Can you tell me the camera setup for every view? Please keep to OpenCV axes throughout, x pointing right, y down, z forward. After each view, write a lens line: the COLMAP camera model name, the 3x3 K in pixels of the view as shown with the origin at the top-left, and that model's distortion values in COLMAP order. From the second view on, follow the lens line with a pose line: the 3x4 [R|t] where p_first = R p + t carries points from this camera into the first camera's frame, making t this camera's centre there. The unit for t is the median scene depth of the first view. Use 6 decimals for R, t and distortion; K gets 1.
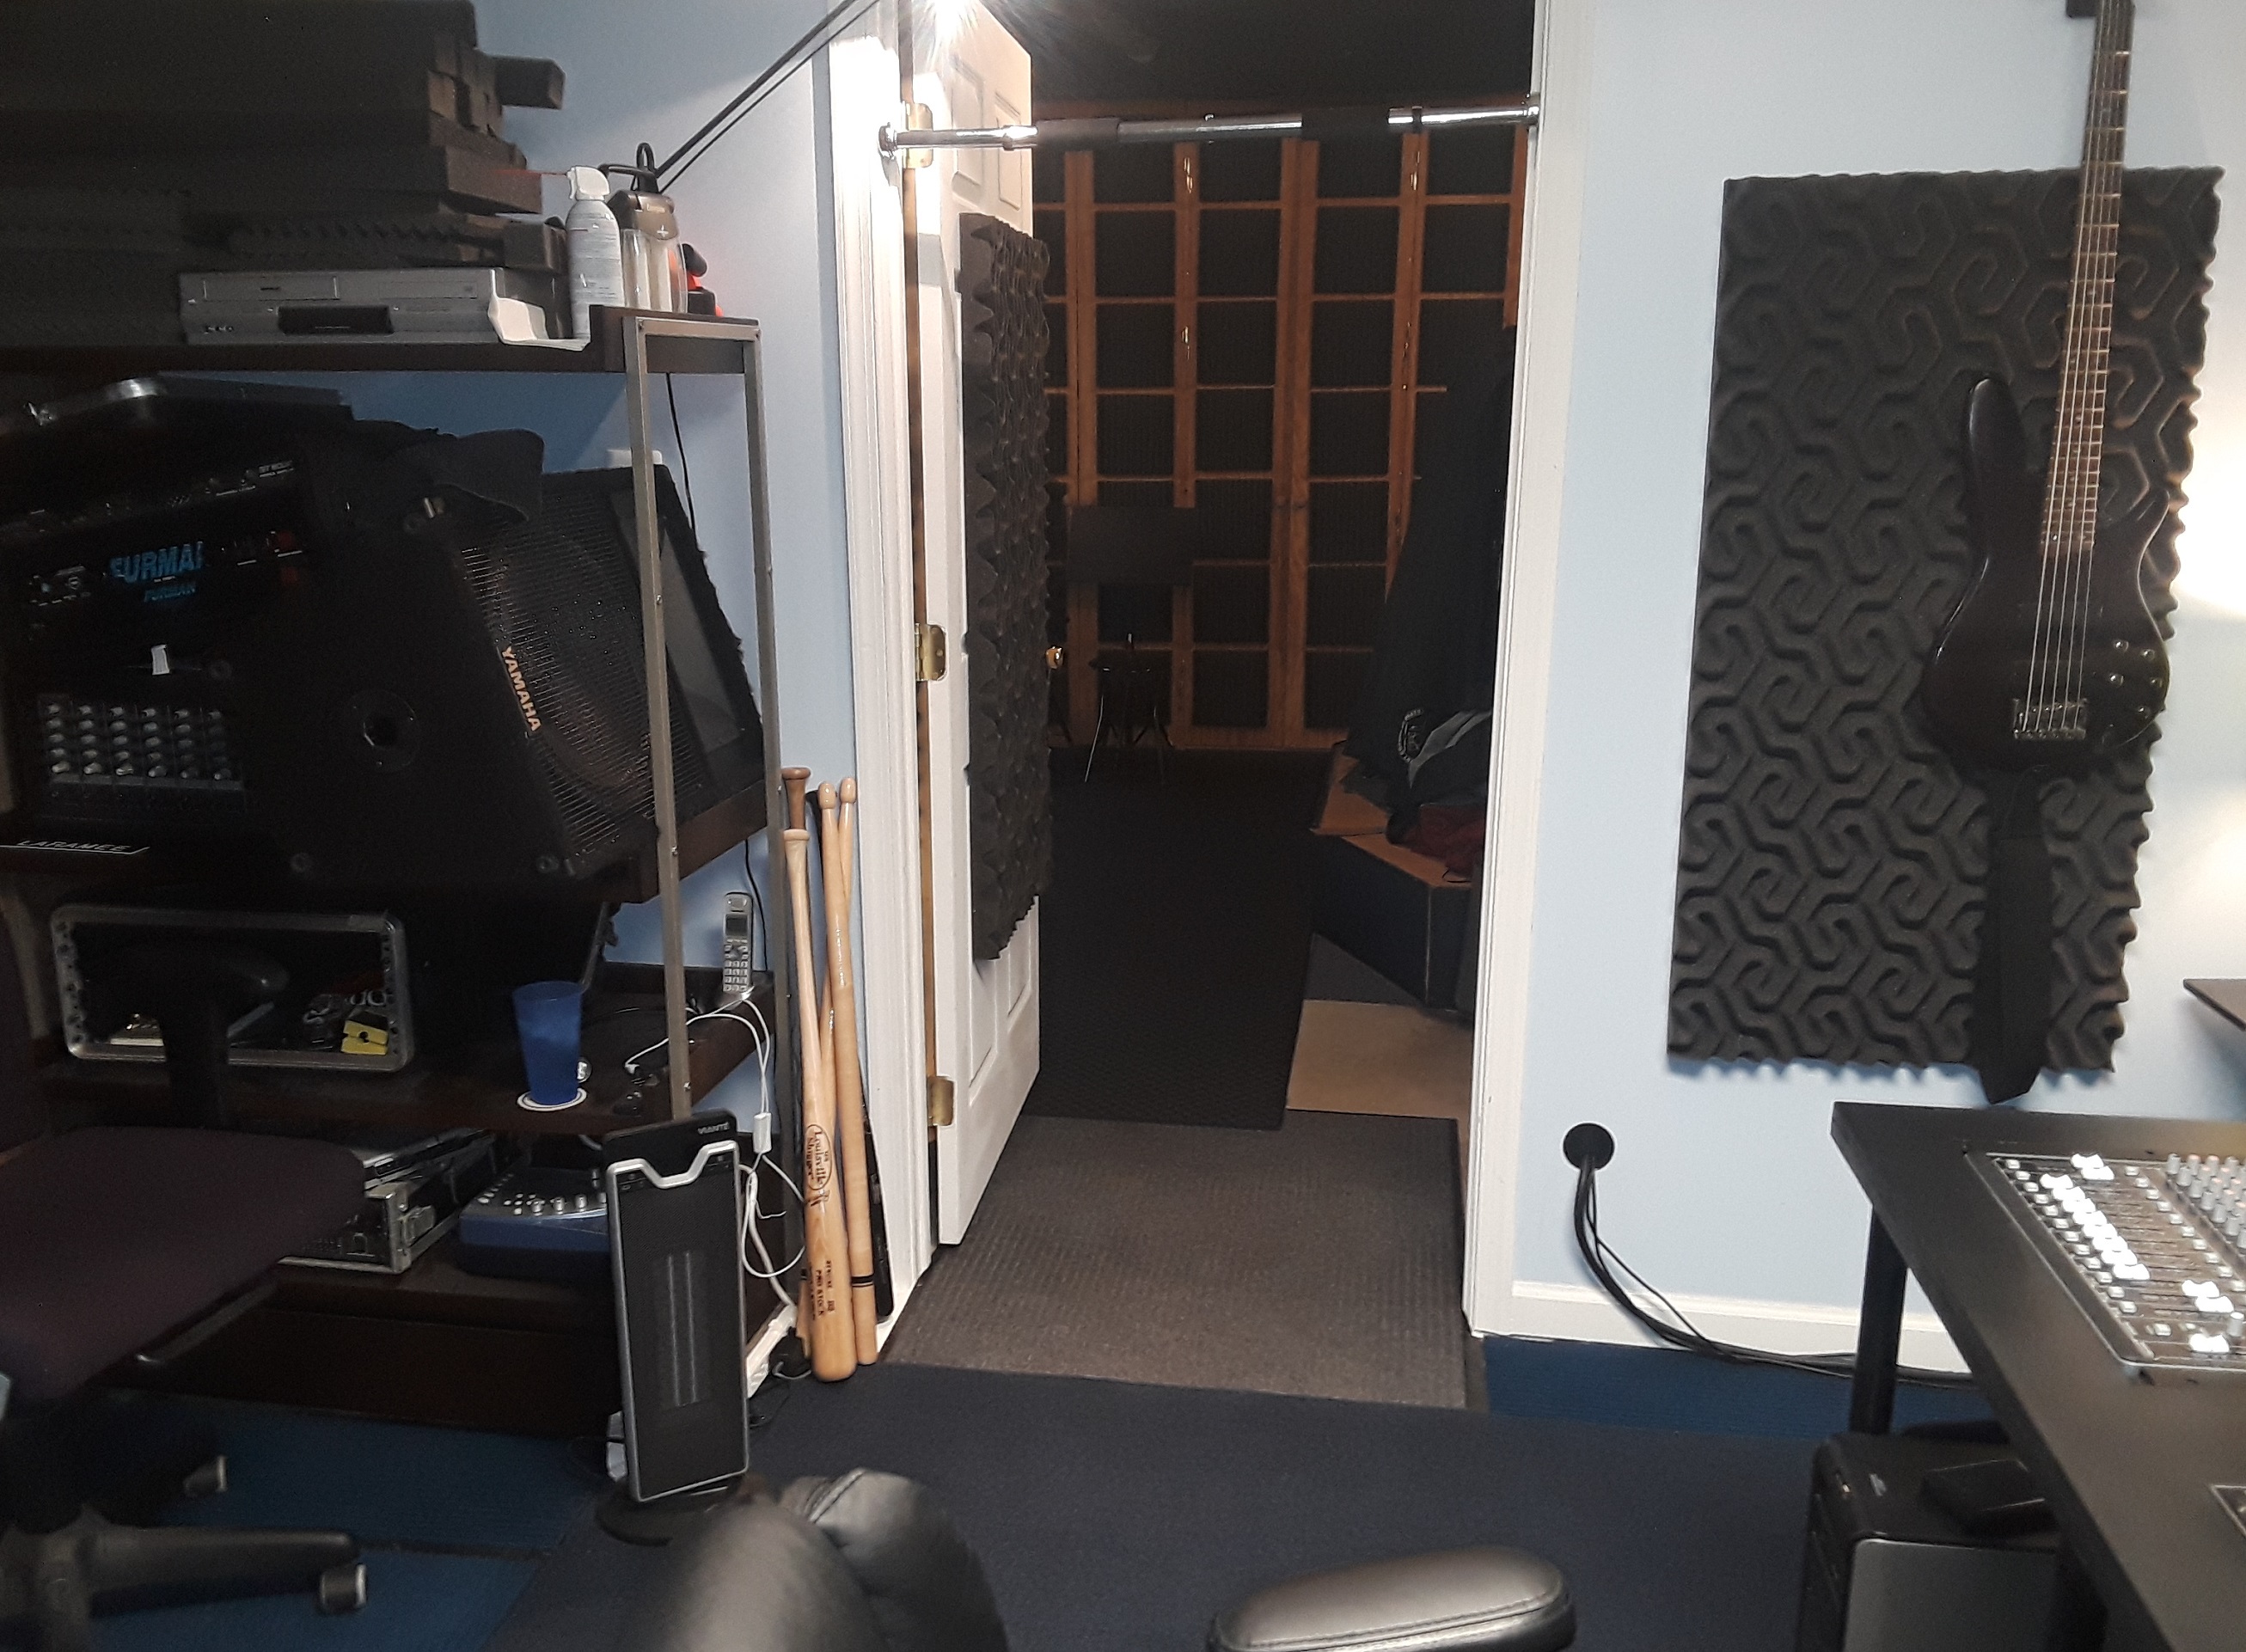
lens RADIAL K [[1891.6, 0, 1127.1], [0, 1891.6, 871.6], [0, 0, 1]] dist [0.093711, -0.157034]
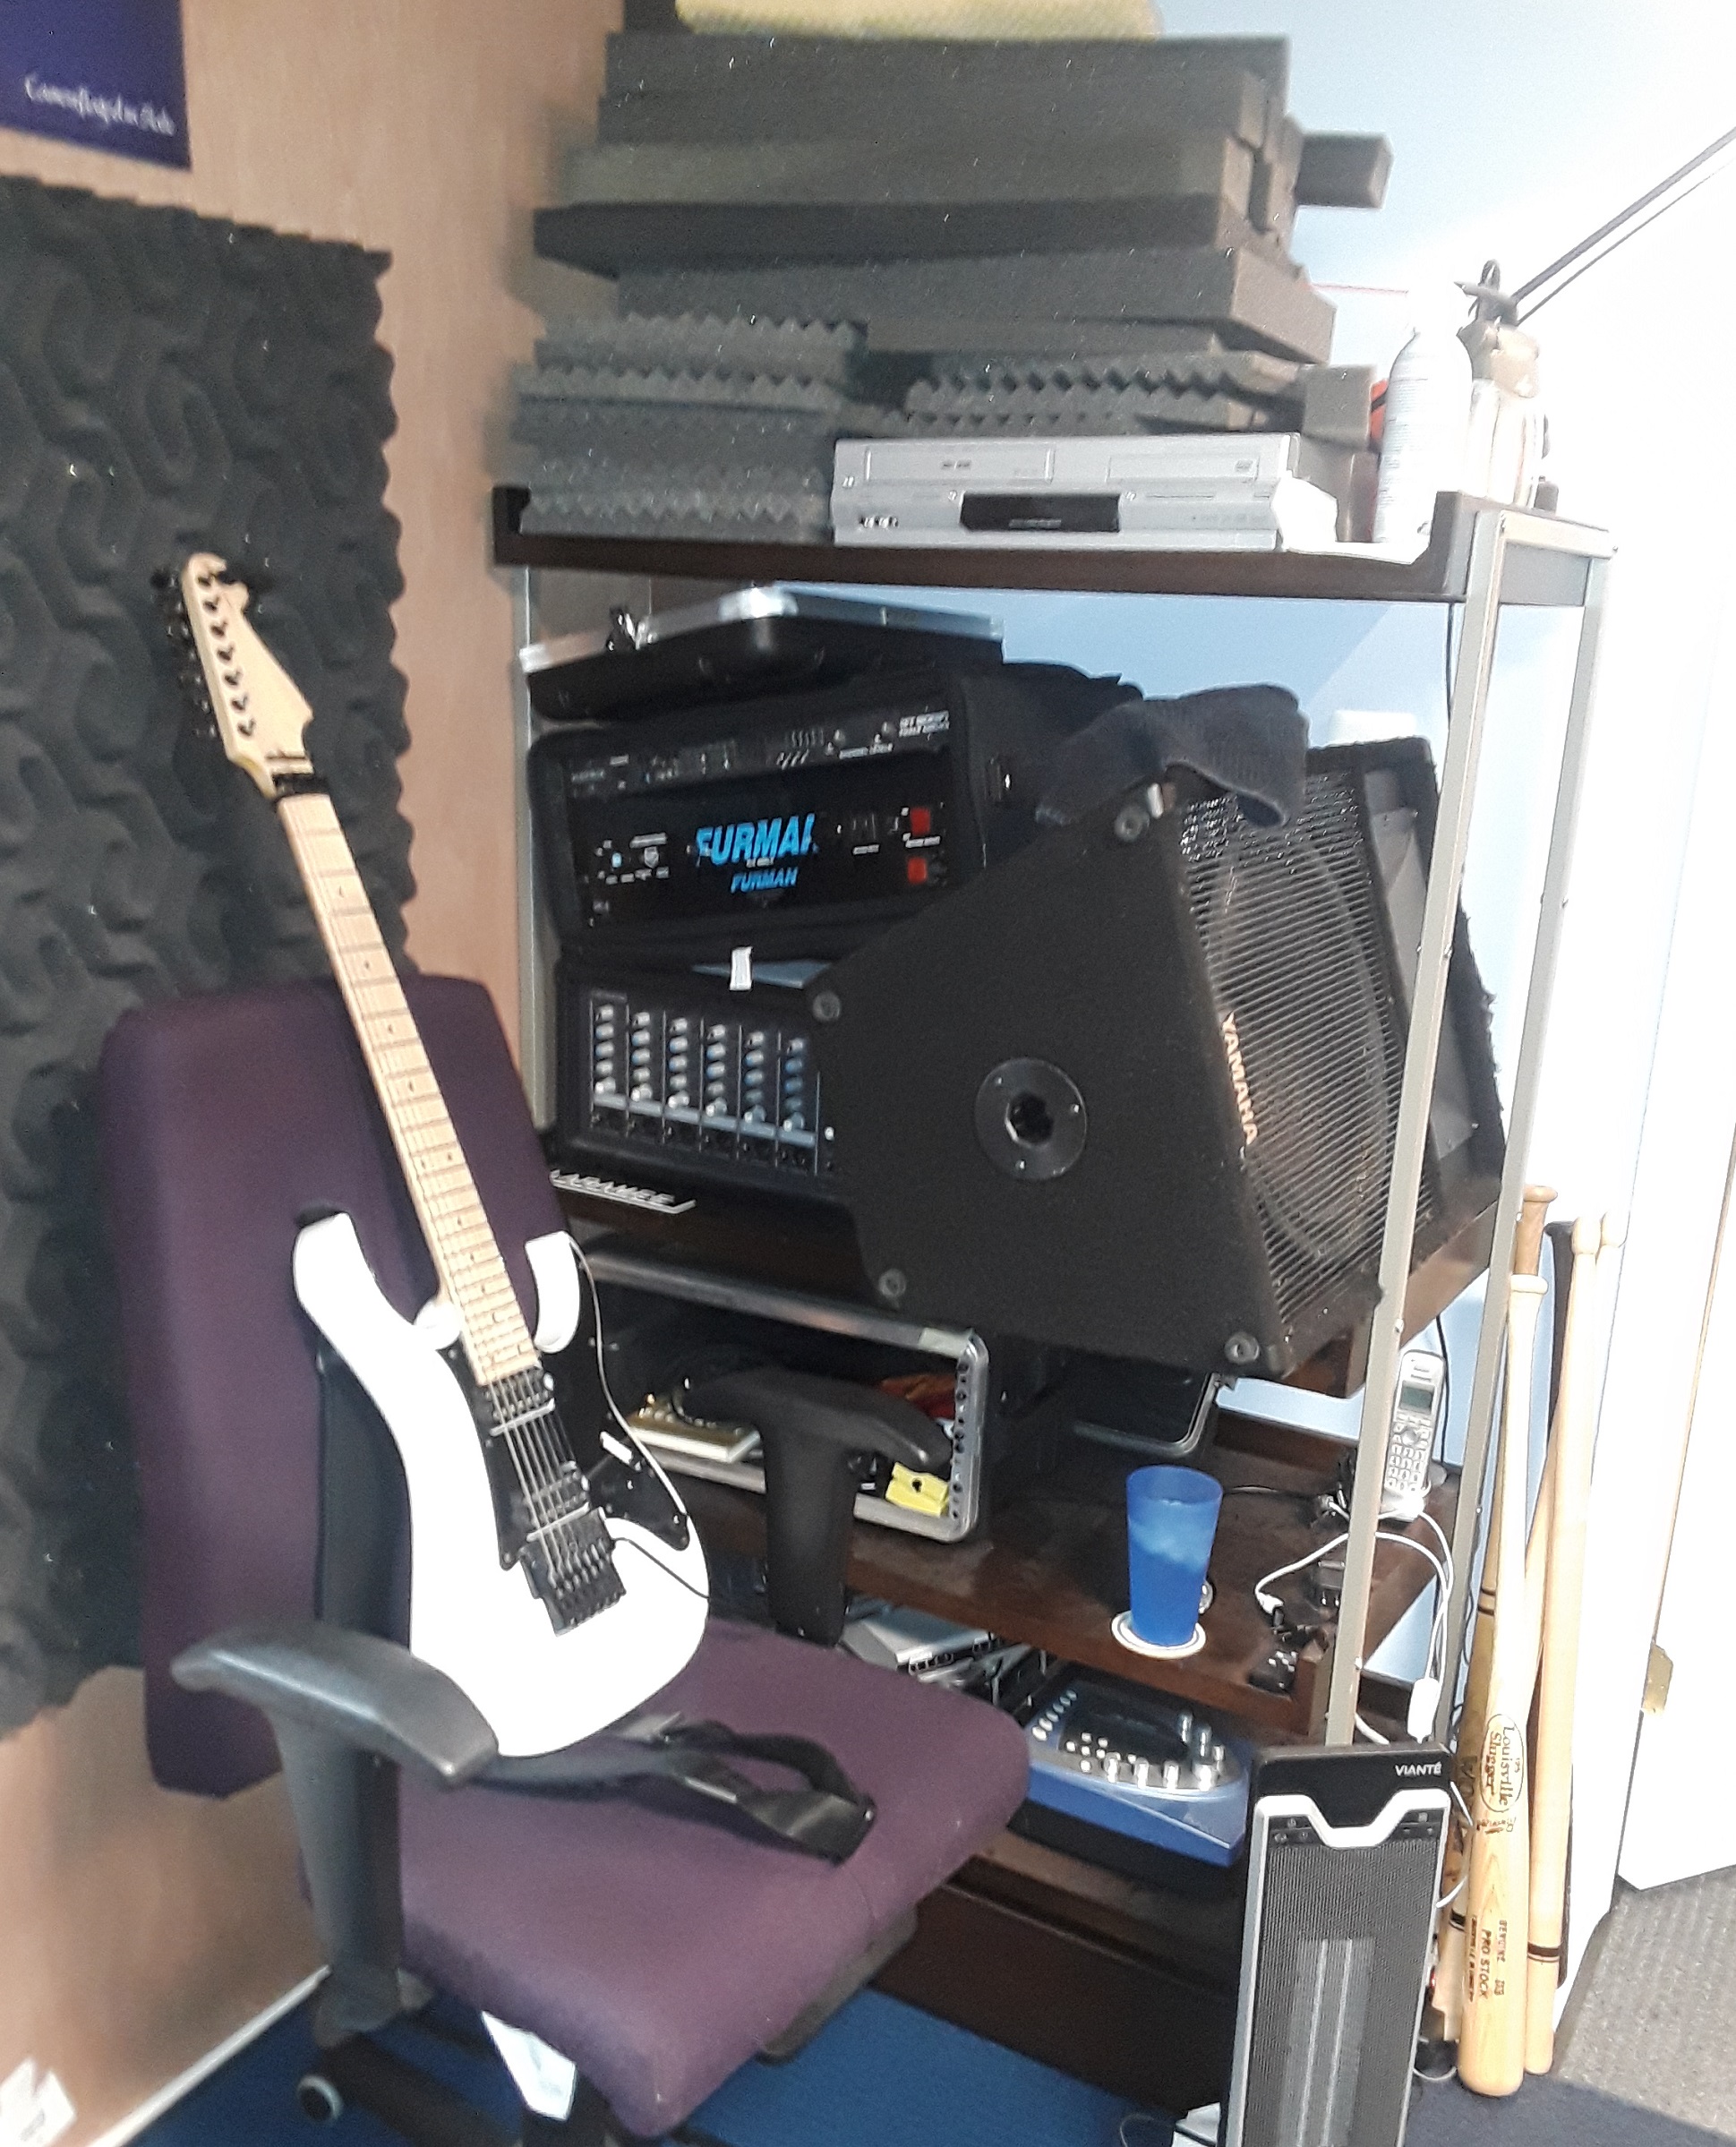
lens RADIAL K [[1692.4, 0, 868.0], [0, 1692.4, 1073.5], [0, 0, 1]] dist [0.120597, -0.227851]
pose [[0.936242, 0.125160, -0.328308, -0.233672], [-0.125269, 0.991902, 0.020910, -0.089286], [0.328267, 0.021550, 0.944339, 0.388881]]
